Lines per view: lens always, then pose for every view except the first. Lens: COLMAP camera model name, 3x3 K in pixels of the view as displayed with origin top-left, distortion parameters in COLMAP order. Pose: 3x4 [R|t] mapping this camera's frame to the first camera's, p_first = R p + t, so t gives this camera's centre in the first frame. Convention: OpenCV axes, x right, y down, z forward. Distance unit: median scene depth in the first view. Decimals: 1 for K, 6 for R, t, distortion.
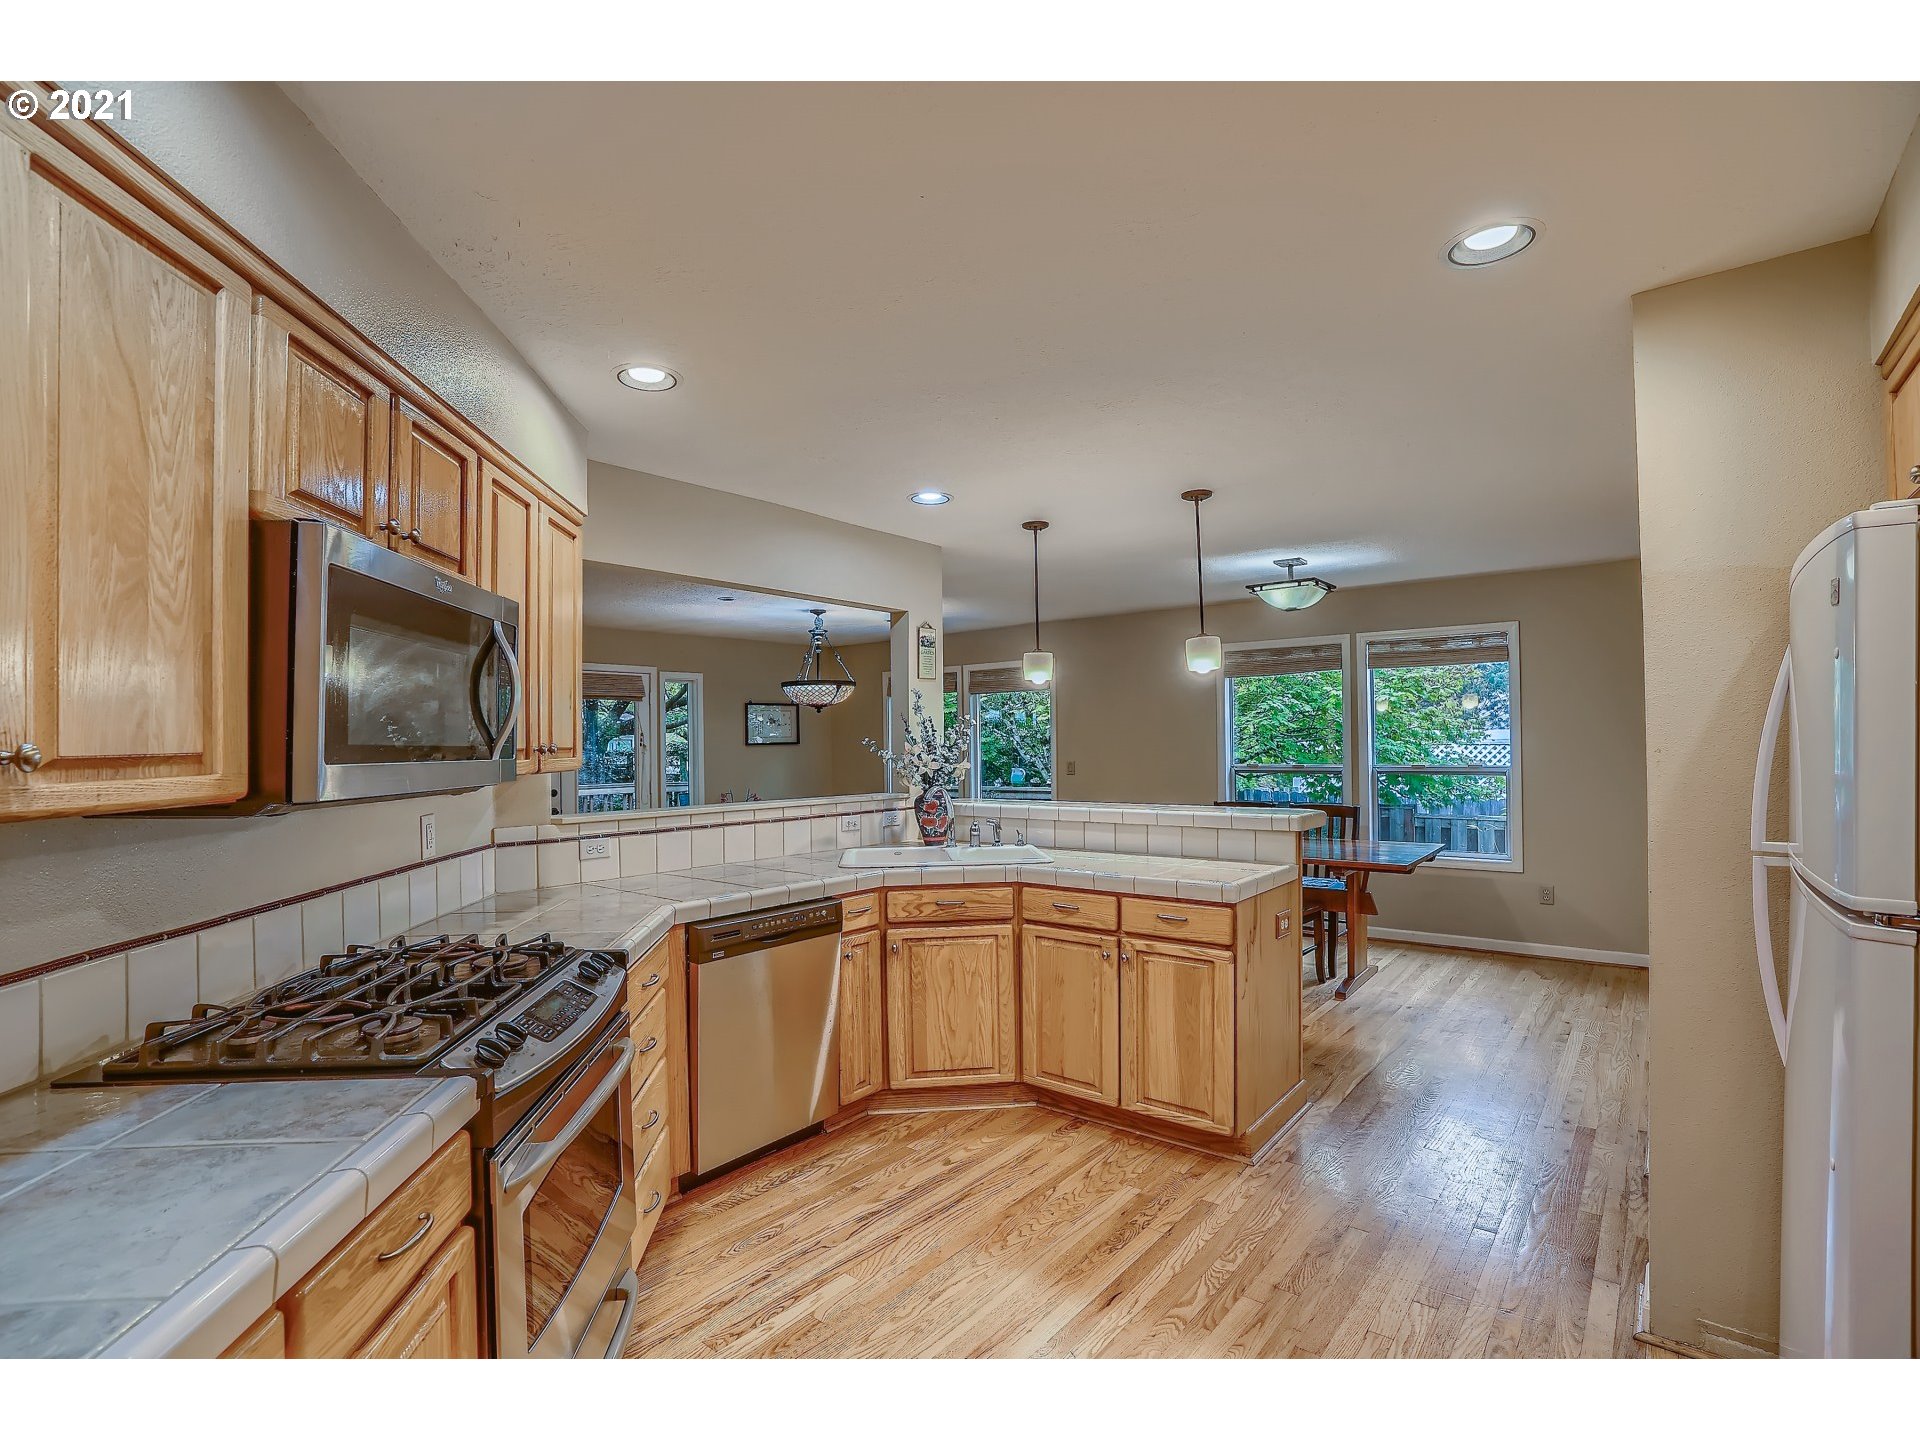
lens RADIAL K [[920.4, 0, 963.1], [0, 920.4, 730.2], [0, 0, 1]] dist [-0.059537, 0.029248]
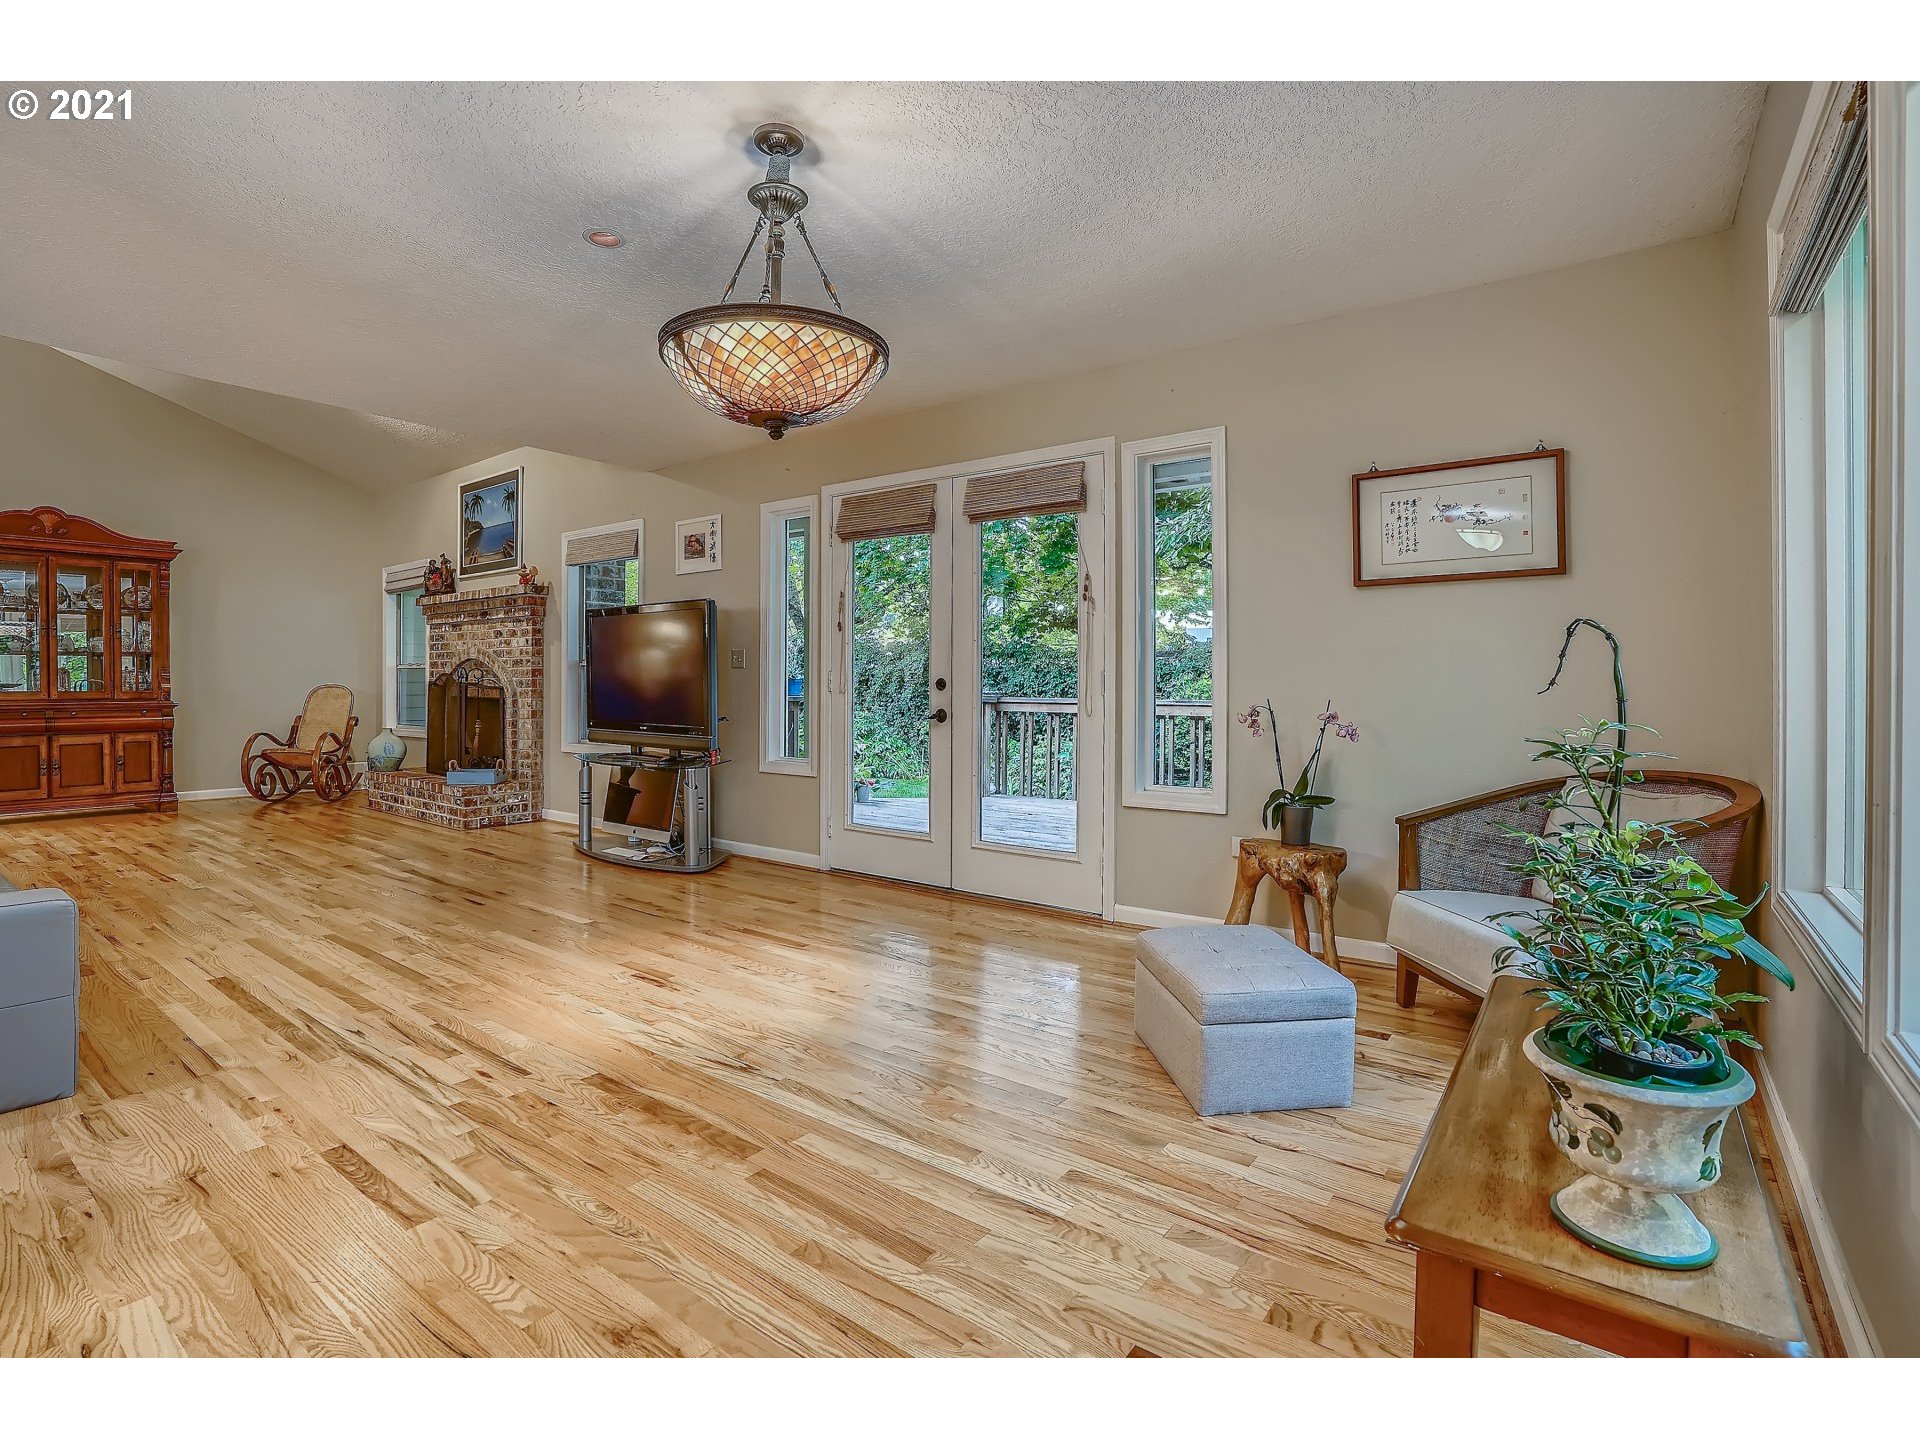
lens RADIAL K [[913.8, 0, 948.8], [0, 913.8, 691.1], [0, 0, 1]] dist [-0.074902, 0.029057]
pose [[0.016353, 0.018819, -0.999689, 0.201774], [0.011652, 0.999751, 0.019011, 0.076760], [0.999798, -0.011960, 0.016130, 1.234494]]
